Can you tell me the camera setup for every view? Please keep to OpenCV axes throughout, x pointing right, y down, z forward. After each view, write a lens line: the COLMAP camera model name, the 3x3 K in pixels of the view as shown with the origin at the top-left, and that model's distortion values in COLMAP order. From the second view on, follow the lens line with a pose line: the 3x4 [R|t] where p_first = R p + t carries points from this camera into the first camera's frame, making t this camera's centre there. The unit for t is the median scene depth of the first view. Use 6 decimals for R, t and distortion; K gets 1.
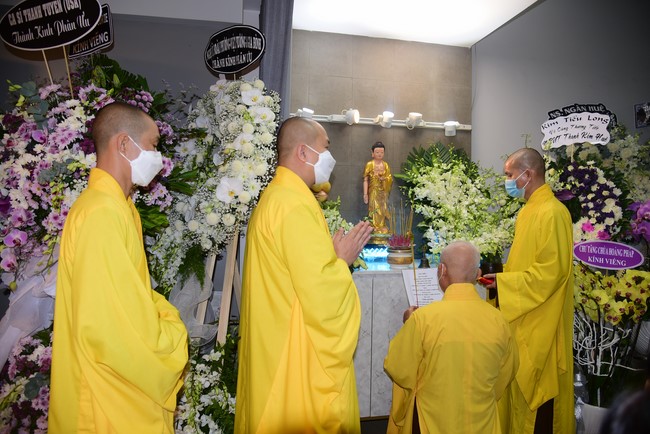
lens RADIAL K [[439.1, 0, 323.3], [0, 439.1, 218.3], [0, 0, 1]] dist [-0.051400, 0.015861]
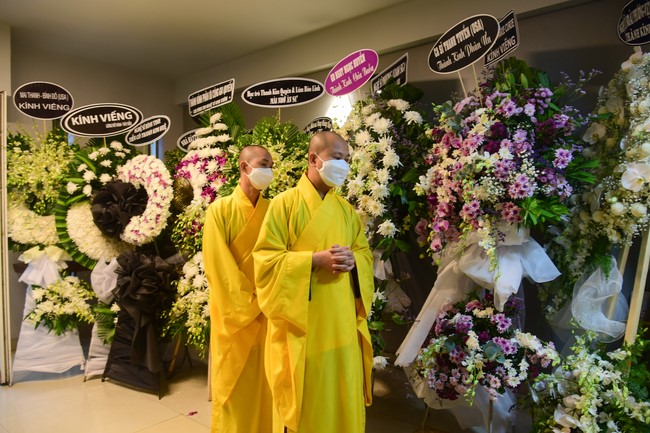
lens RADIAL K [[466.0, 0, 322.5], [0, 466.0, 216.3], [0, 0, 1]] dist [-0.037577, 0.005545]
pose [[0.614540, 0.001901, -0.788883, 0.123658], [0.009651, 0.999904, 0.009928, 0.001315], [0.788827, -0.013715, 0.614463, -0.098028]]
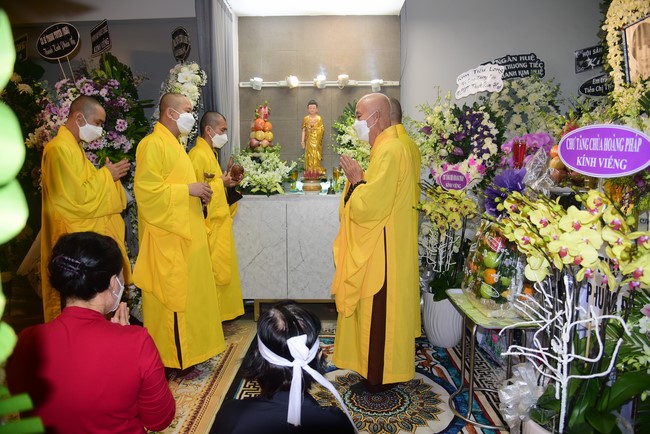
lens RADIAL K [[439.1, 0, 322.9], [0, 439.1, 214.8], [0, 0, 1]] dist [-0.051400, 0.015861]
pose [[0.974806, 0.004579, -0.223009, 0.640254], [0.014258, 0.996466, 0.082782, 0.081615], [0.222599, -0.083876, 0.971295, -0.398085]]
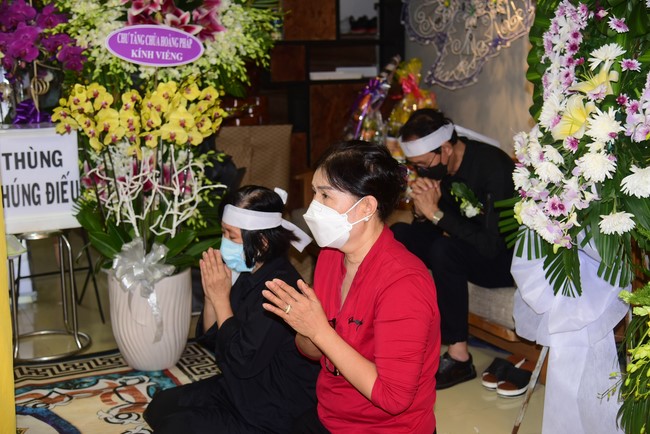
lens RADIAL K [[921.2, 0, 324.8], [0, 921.2, 216.4], [0, 0, 1]] dist [0.001854, 0.000000]
pose [[-0.248392, -0.187693, 0.950301, -0.849657], [0.006638, 0.980695, 0.195432, 0.025699], [-0.968637, 0.054852, -0.242351, 0.421236]]
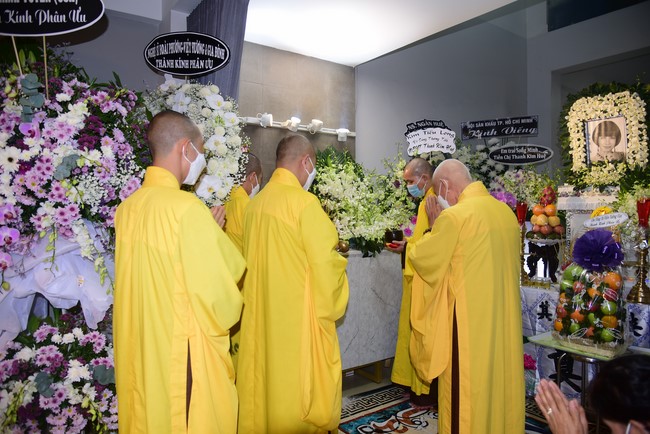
lens RADIAL K [[439.1, 0, 323.4], [0, 439.1, 218.9], [0, 0, 1]] dist [-0.051400, 0.015861]
pose [[0.917833, -0.019718, 0.396476, -0.354506], [0.013387, 0.999735, 0.018728, -0.000136], [-0.396741, -0.011881, 0.917854, -0.116956]]
